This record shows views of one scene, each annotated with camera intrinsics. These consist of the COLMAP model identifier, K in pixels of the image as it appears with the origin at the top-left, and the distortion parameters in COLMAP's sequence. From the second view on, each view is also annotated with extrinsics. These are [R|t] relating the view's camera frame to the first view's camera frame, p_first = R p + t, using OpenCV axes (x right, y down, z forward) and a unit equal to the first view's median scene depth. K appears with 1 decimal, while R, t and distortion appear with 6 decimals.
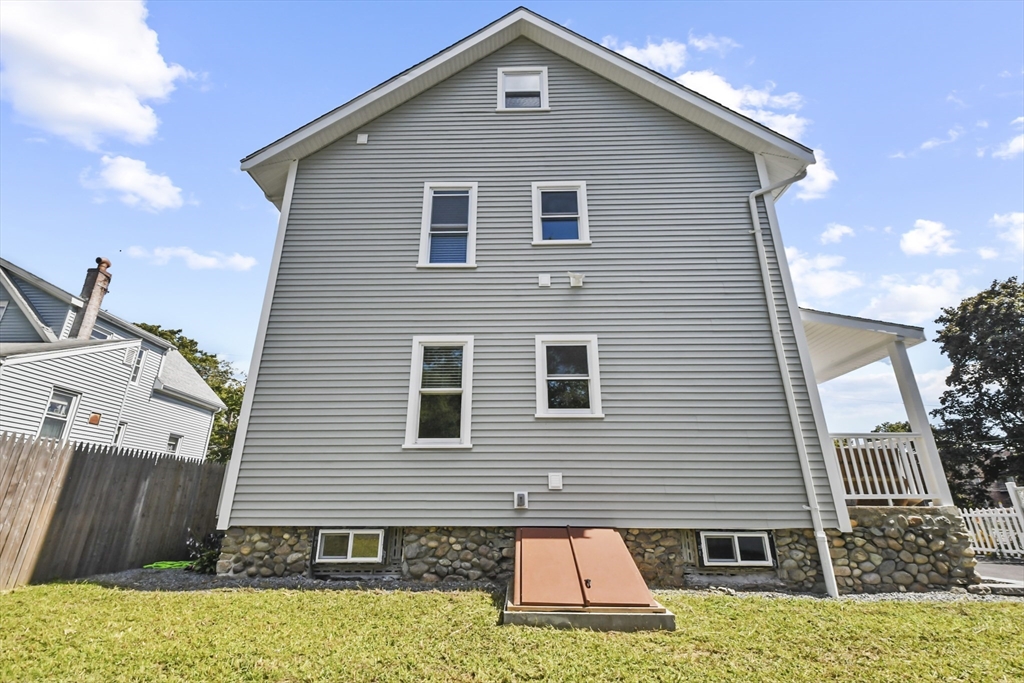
lens RADIAL K [[450.8, 0, 506.7], [0, 450.8, 341.2], [0, 0, 1]] dist [0.015705, -0.013864]
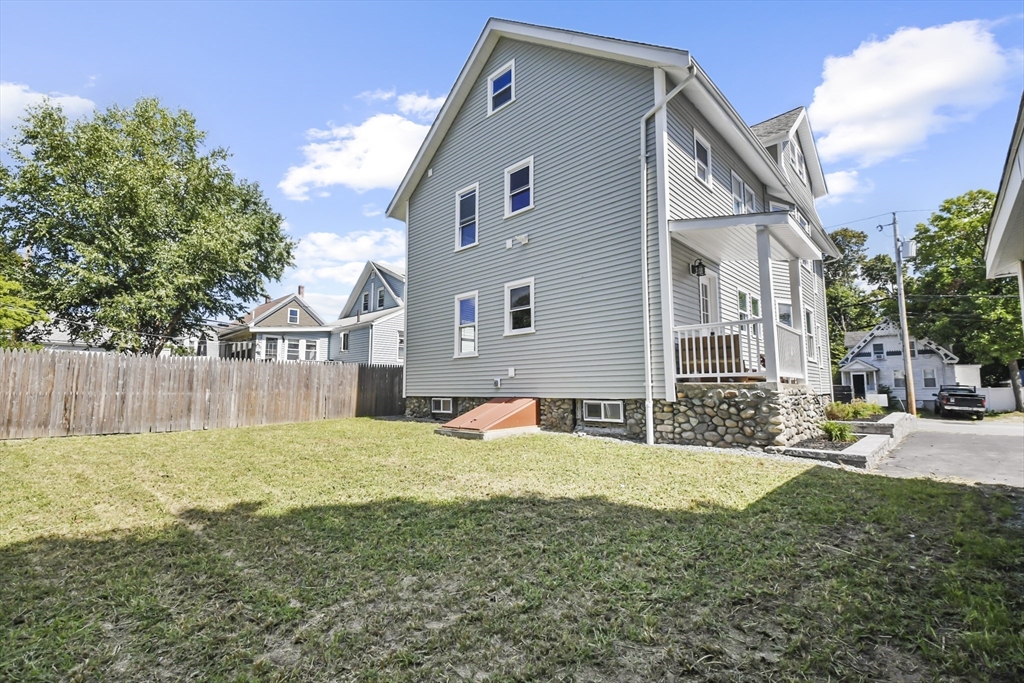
lens RADIAL K [[450.8, 0, 505.9], [0, 450.8, 340.3], [0, 0, 1]] dist [0.015705, -0.013864]
pose [[0.725835, -0.081378, -0.683039, 1.304972], [0.244328, 0.958728, 0.145412, -0.059766], [0.643015, -0.272431, 0.715761, -0.203898]]
